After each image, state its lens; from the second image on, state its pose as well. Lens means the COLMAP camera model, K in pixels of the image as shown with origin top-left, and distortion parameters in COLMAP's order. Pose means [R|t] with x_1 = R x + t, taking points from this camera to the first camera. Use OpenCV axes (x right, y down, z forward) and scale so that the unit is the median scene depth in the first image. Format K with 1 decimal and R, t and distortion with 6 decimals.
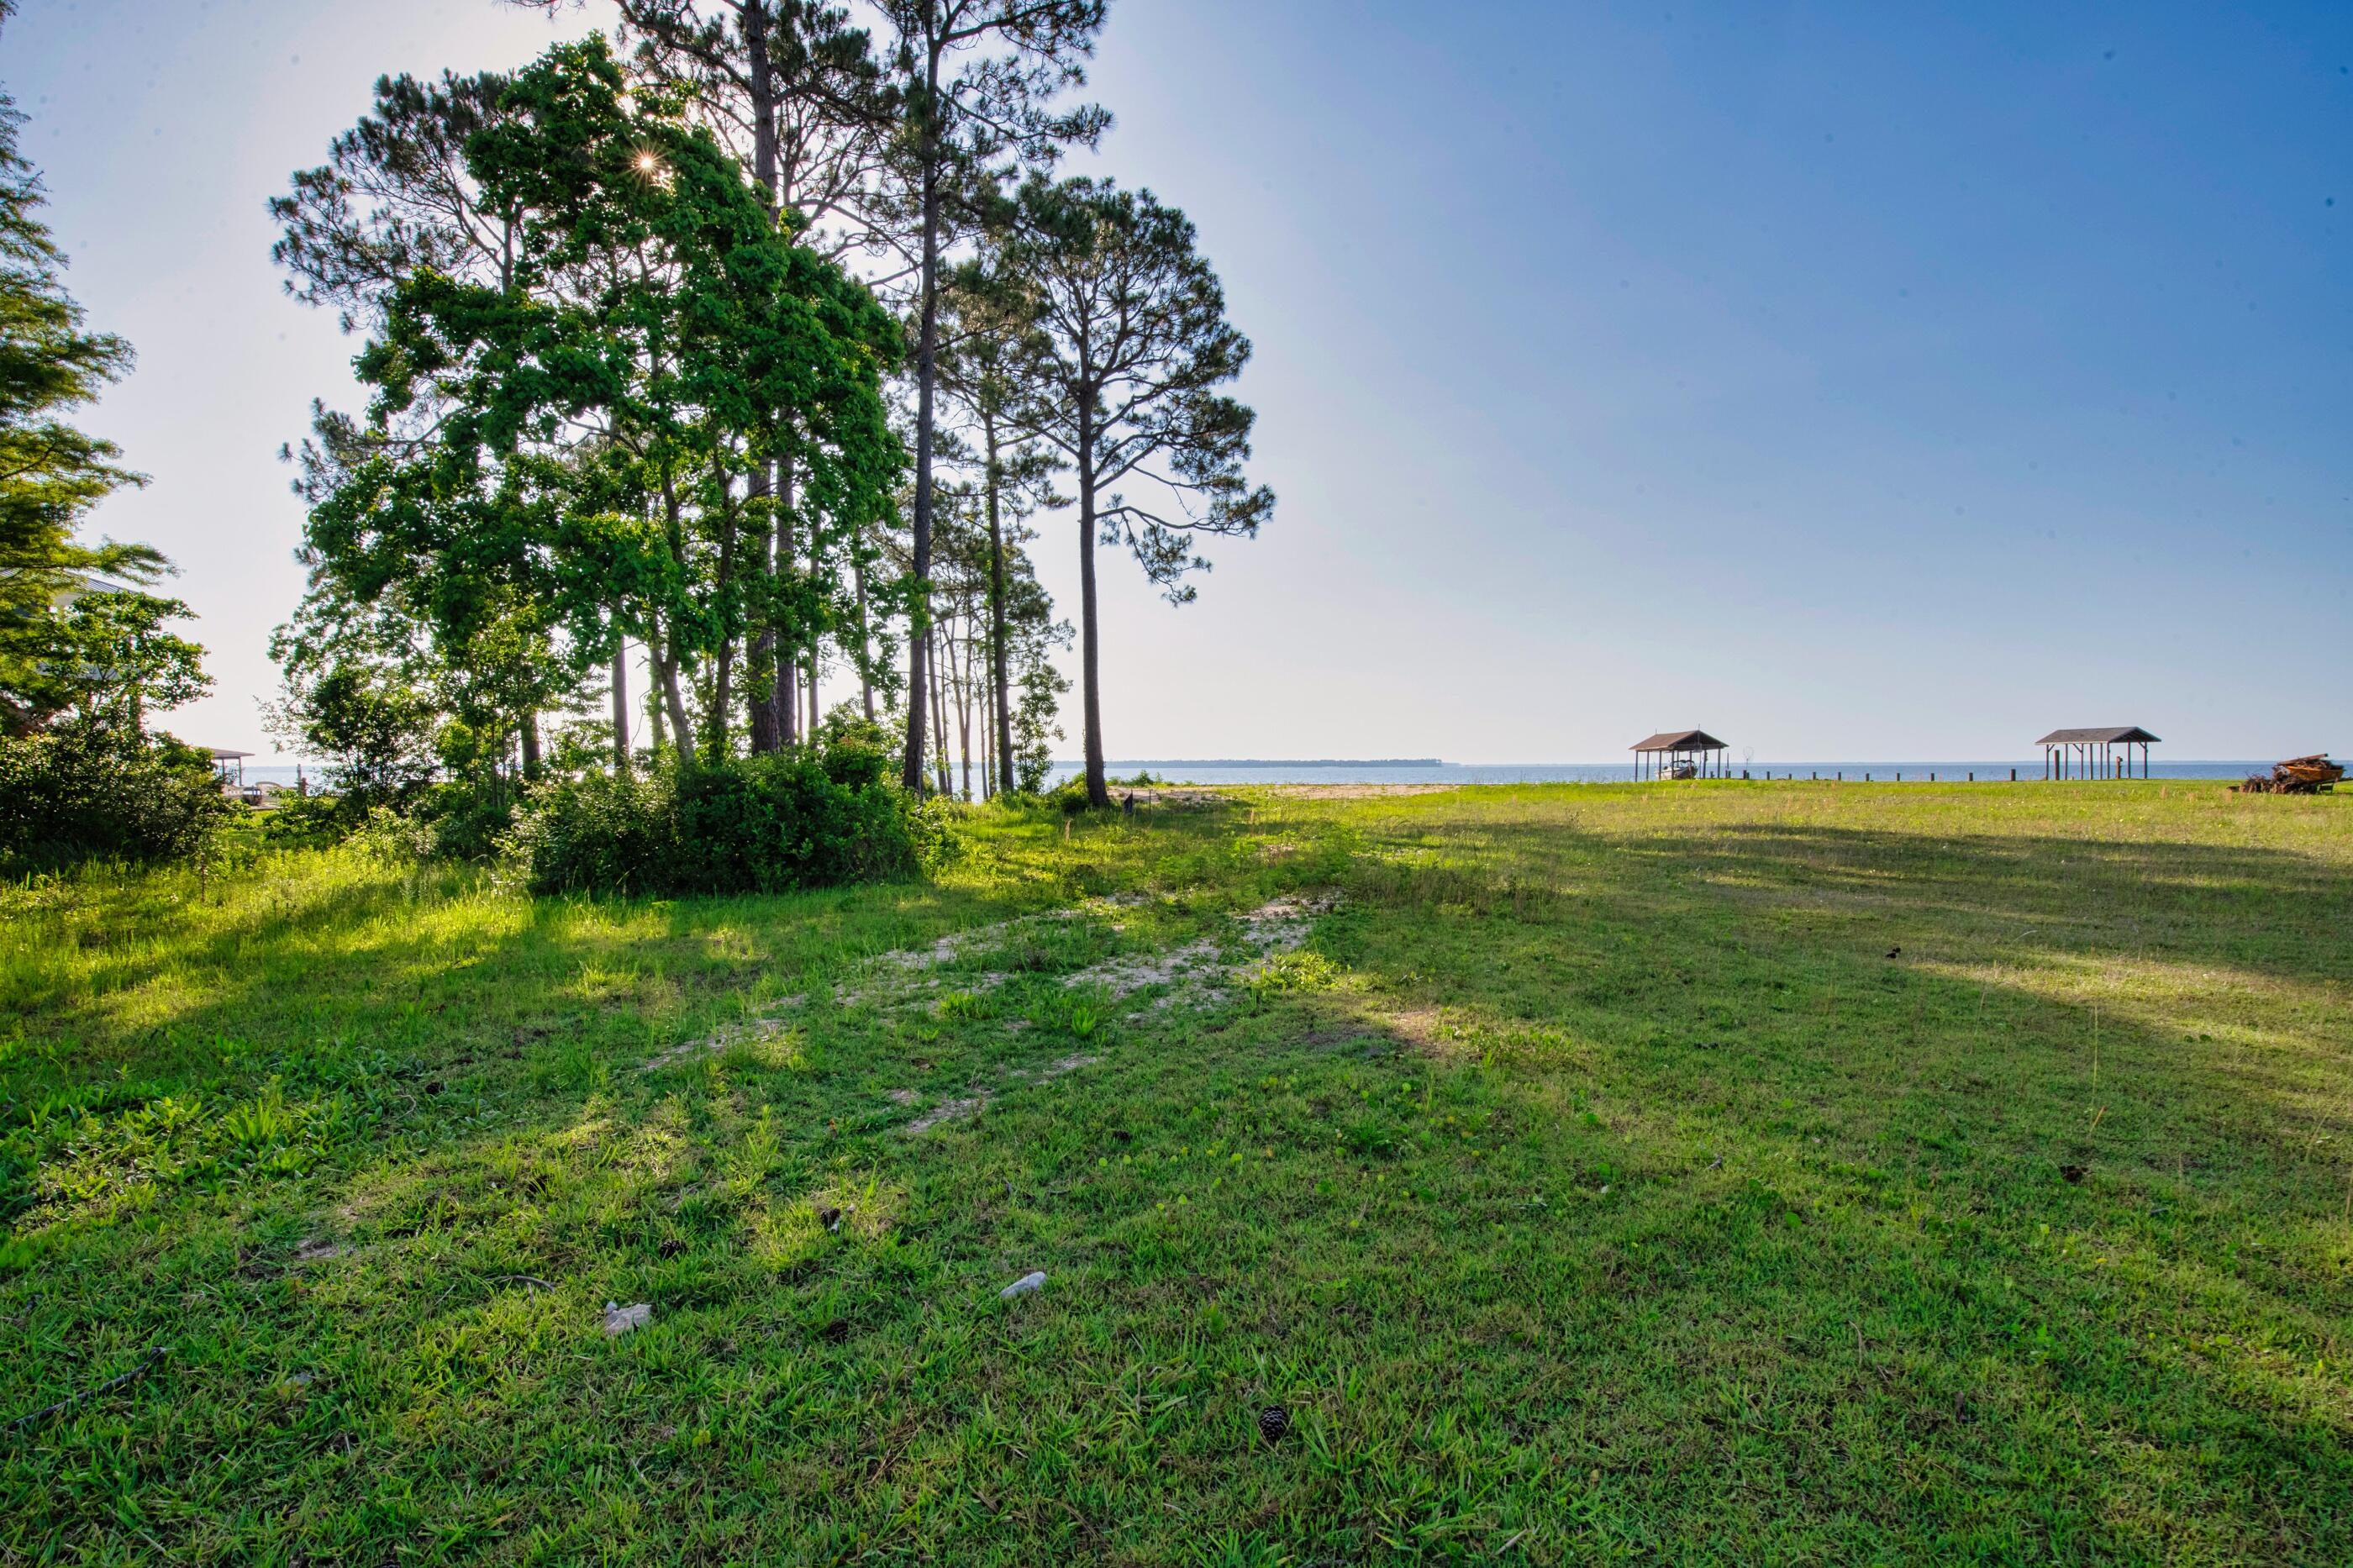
lens RADIAL K [[1150.6, 0, 1171.0], [0, 1150.6, 749.0], [0, 0, 1]] dist [-0.002074, -0.000161]
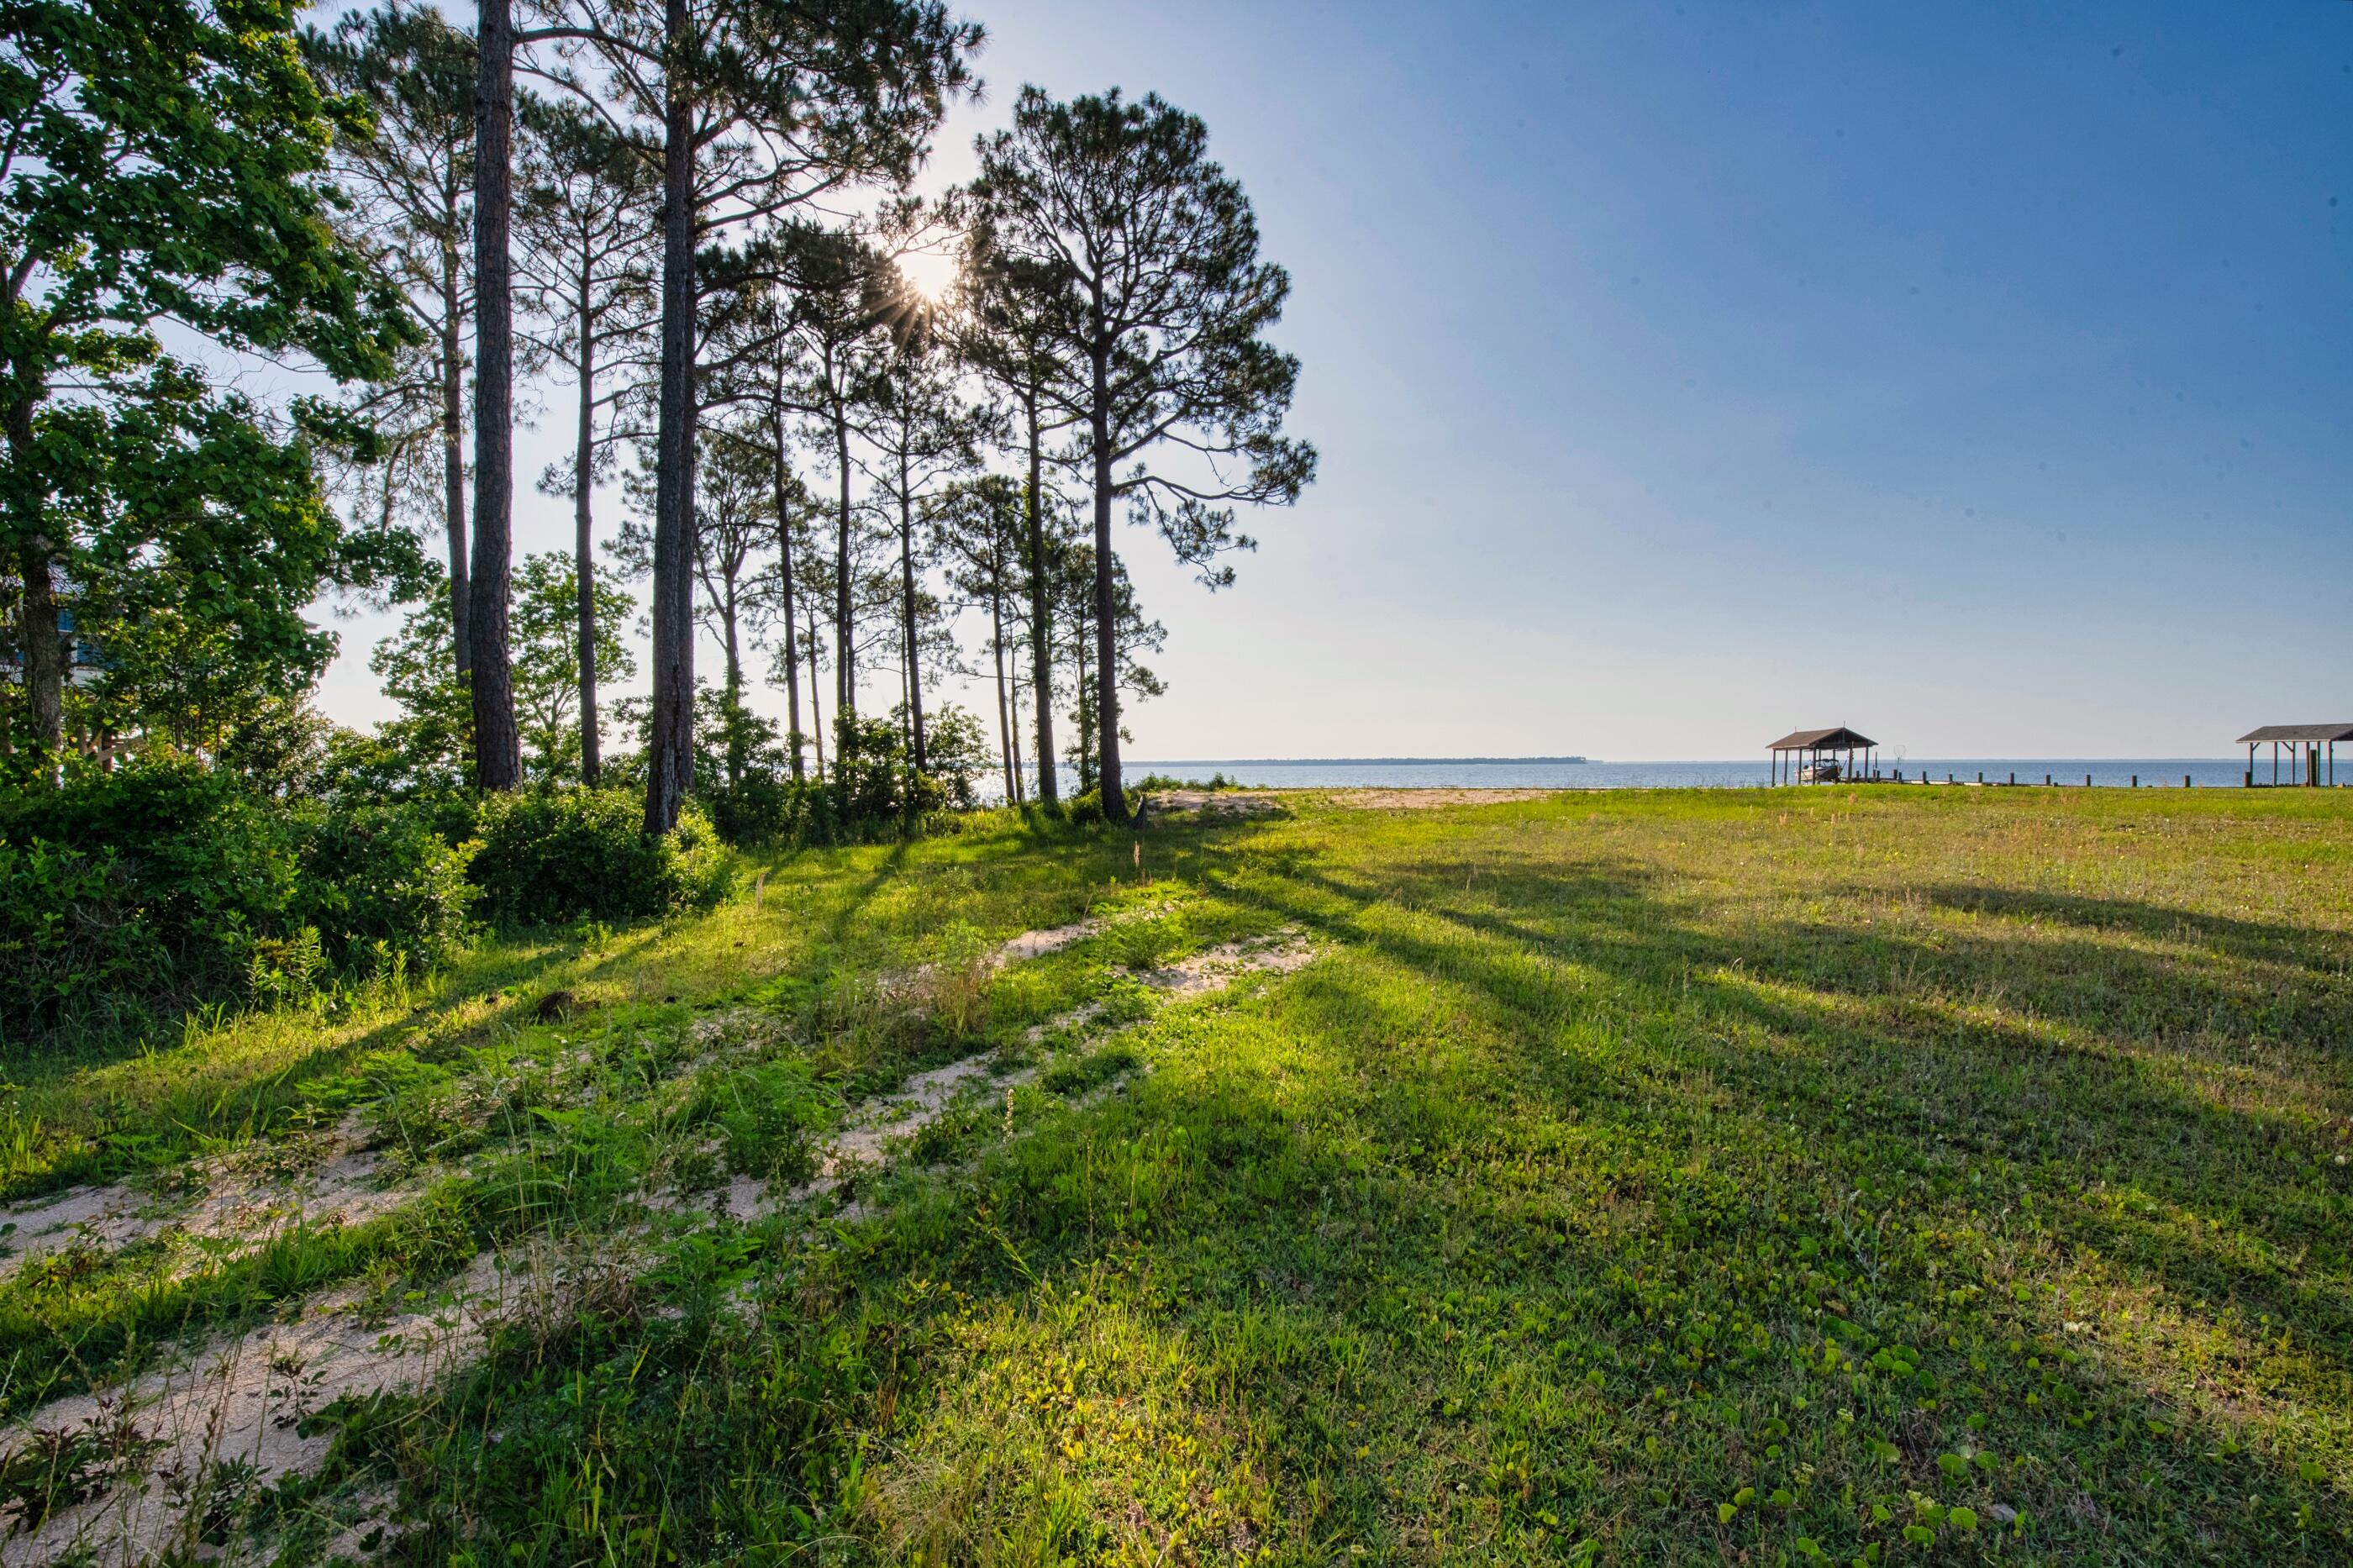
lens RADIAL K [[950.9, 0, 1176.5], [0, 950.9, 784.0], [0, 0, 1]] dist [-0.007181, 0.000073]
pose [[0.984375, -0.001087, -0.176080, 0.106710], [0.007136, 0.999406, 0.033721, 0.000868], [0.175939, -0.034450, 0.983798, 0.268718]]
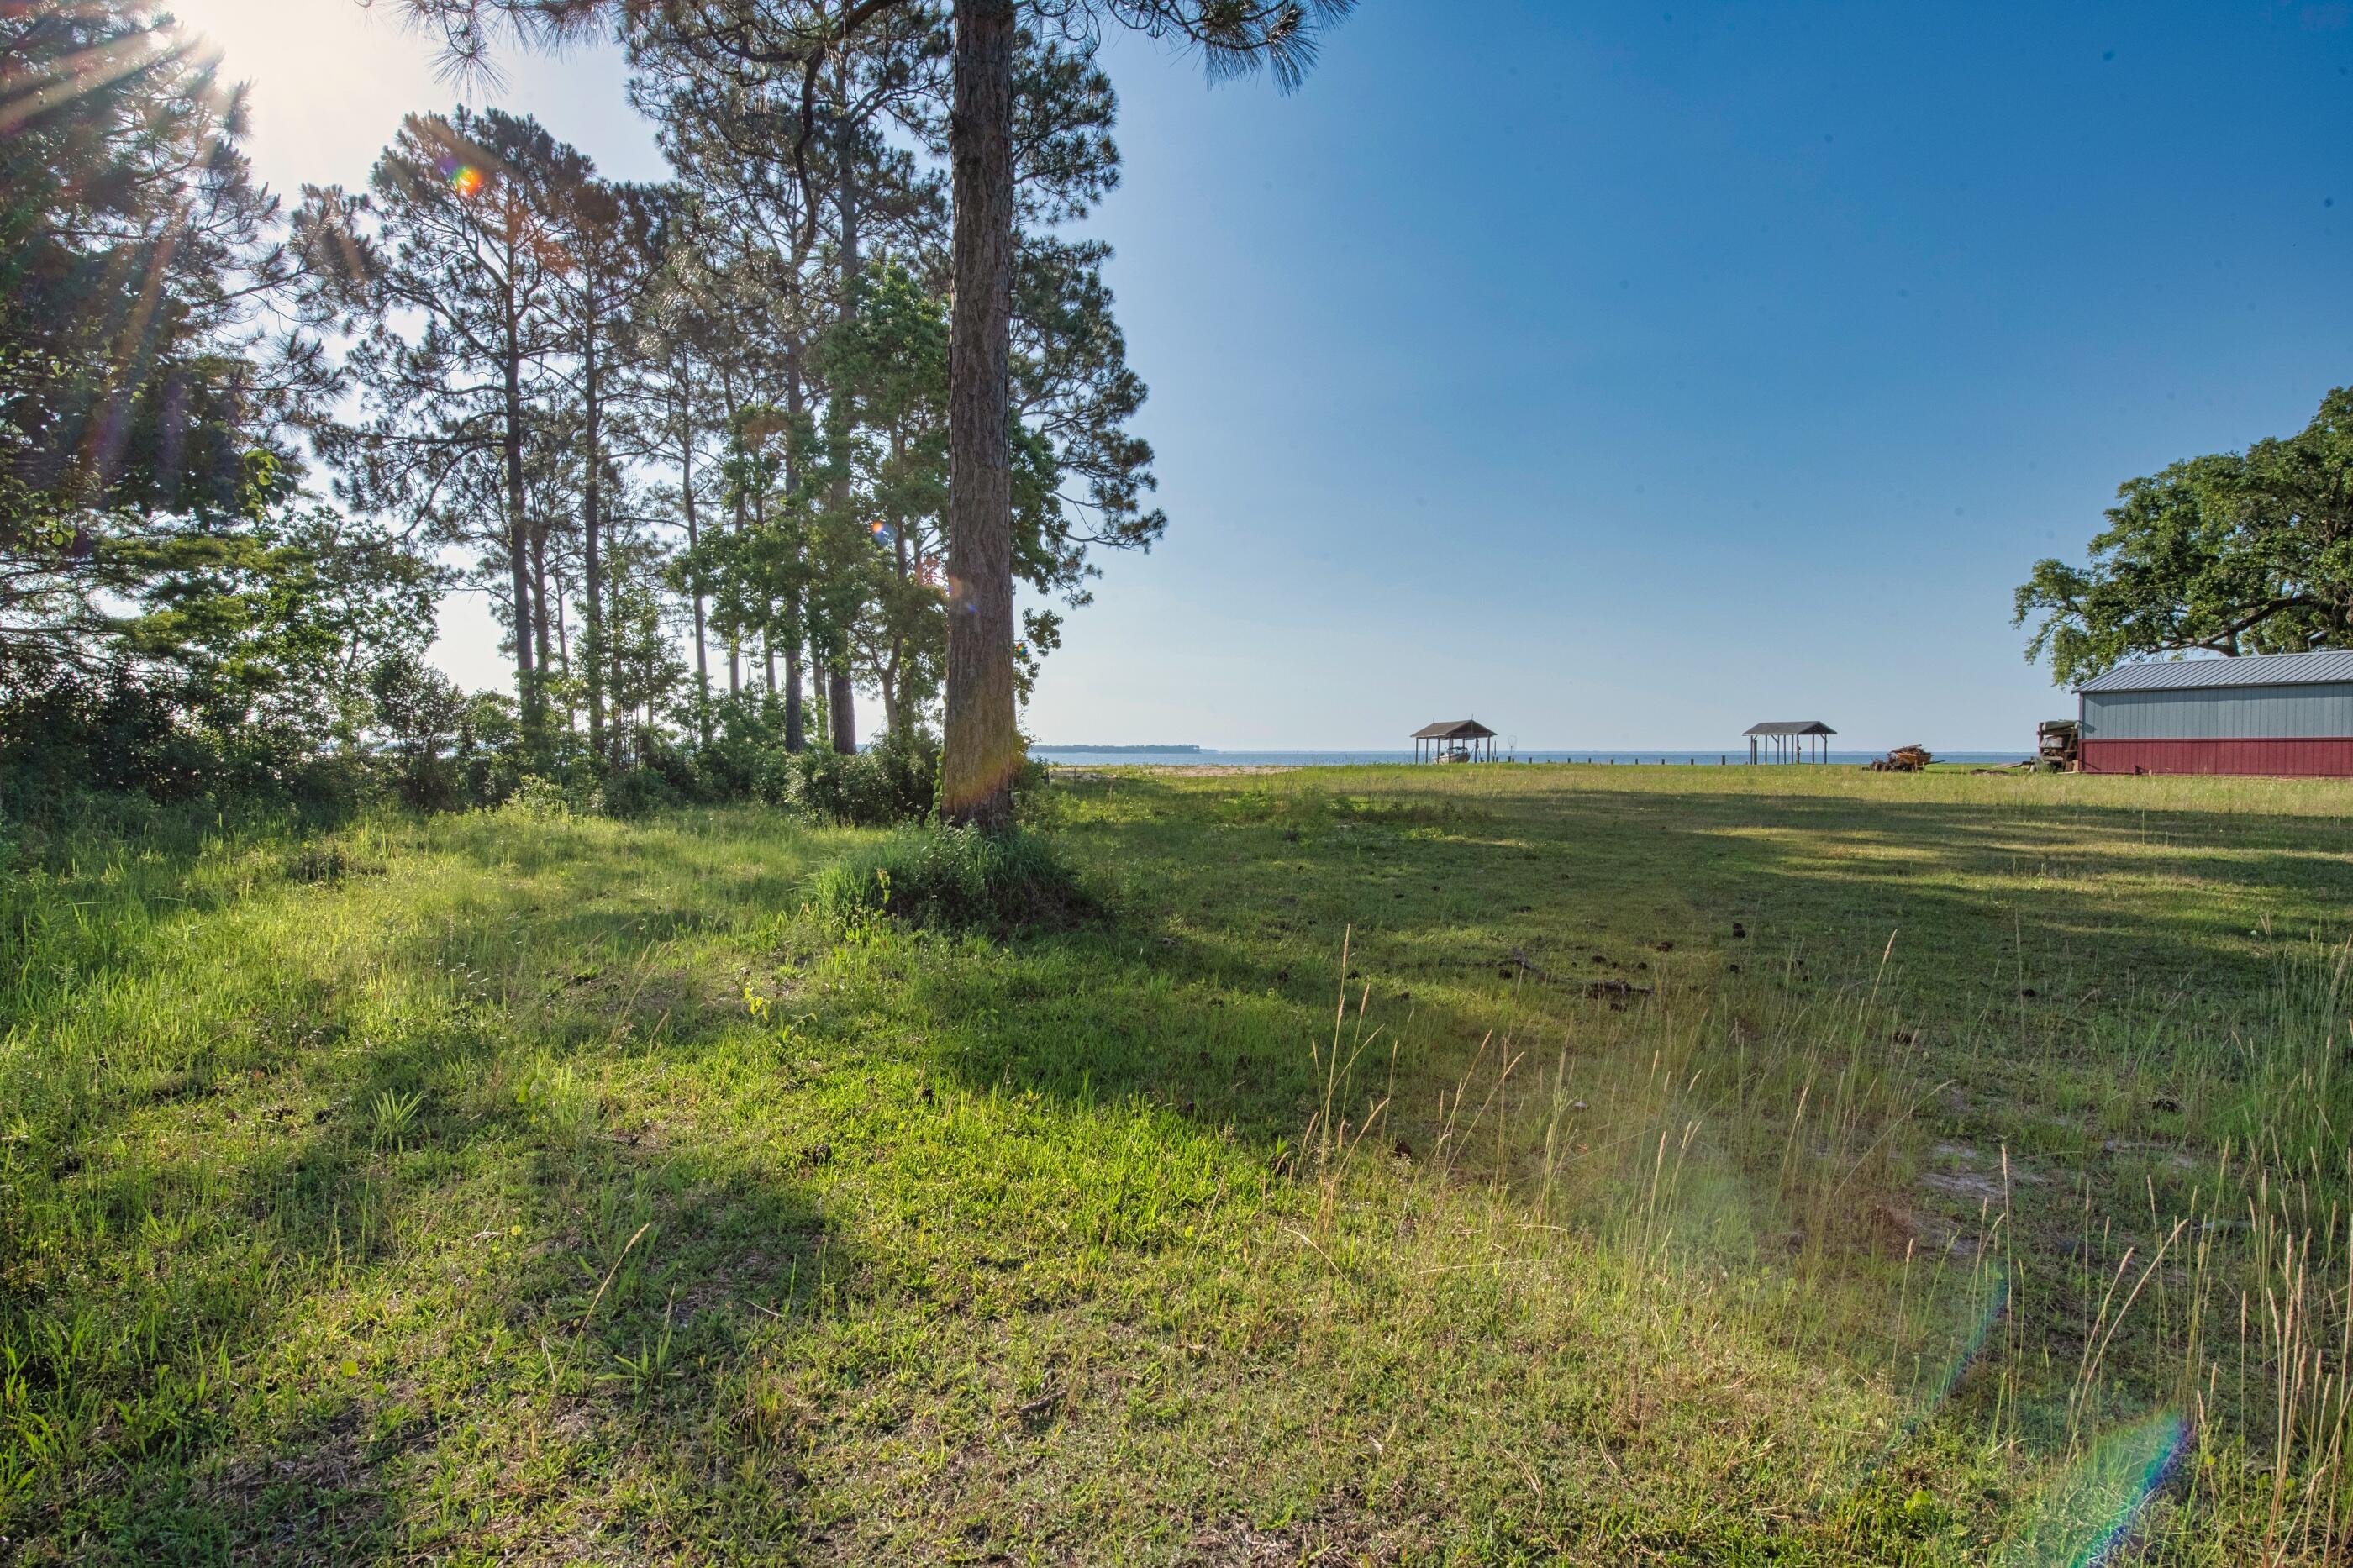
lens RADIAL K [[1215.2, 0, 1176.5], [0, 1215.2, 784.0], [0, 0, 1]] dist [0.002068, 0.000047]
pose [[0.978894, 0.000556, 0.204367, -0.148933], [-0.008912, 0.999161, 0.039970, 0.002524], [-0.204173, -0.040948, 0.978078, -0.227356]]
